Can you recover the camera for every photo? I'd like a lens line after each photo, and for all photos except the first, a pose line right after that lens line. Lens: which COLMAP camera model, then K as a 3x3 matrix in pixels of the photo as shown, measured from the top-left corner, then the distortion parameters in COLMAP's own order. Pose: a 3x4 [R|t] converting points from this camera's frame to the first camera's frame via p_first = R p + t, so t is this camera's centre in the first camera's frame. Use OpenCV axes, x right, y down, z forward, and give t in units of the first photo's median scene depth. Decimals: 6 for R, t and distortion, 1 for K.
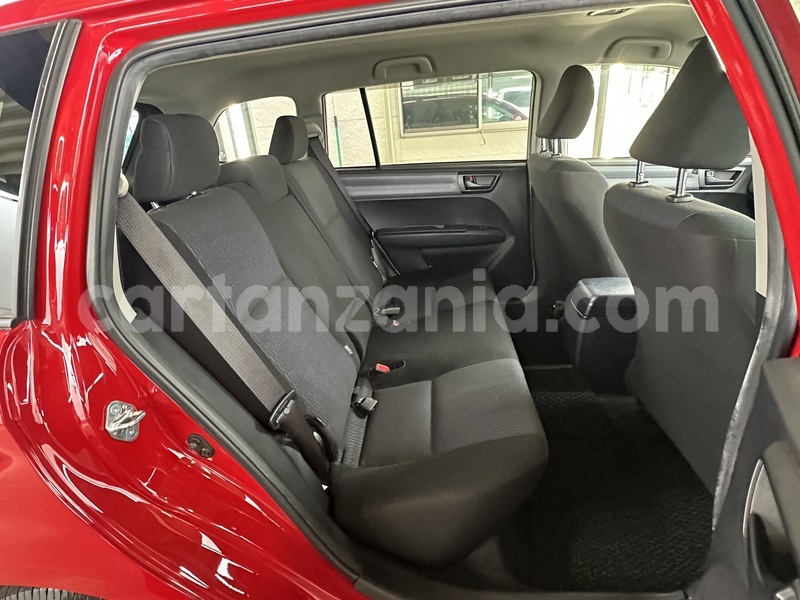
lens RADIAL K [[416.7, 0, 406.4], [0, 416.7, 296.2], [0, 0, 1]] dist [0.000736, 0.000686]
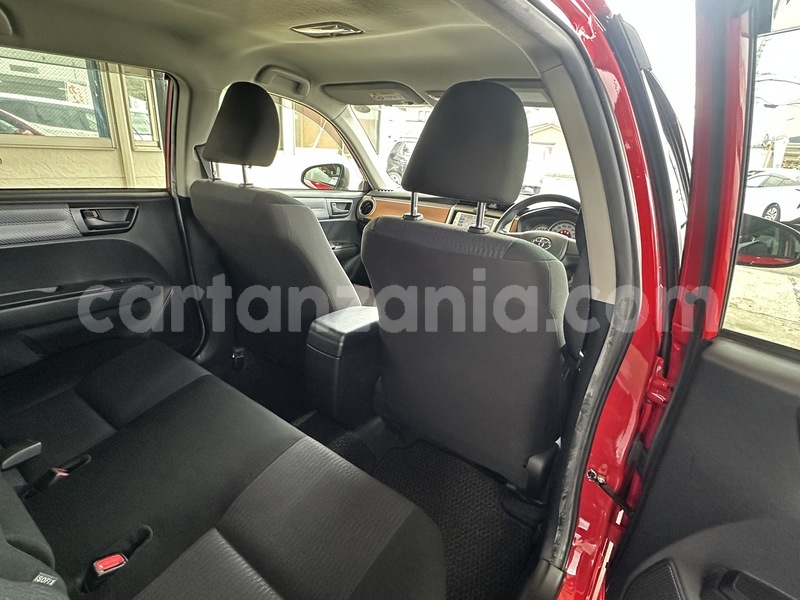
lens RADIAL K [[416.7, 0, 399.9], [0, 416.7, 303.9], [0, 0, 1]] dist [0.000736, 0.000686]
pose [[0.543901, -0.197941, 0.815470, -0.157322], [0.238225, 0.968222, 0.076128, -0.073267], [-0.804625, 0.152859, 0.573771, 0.232684]]
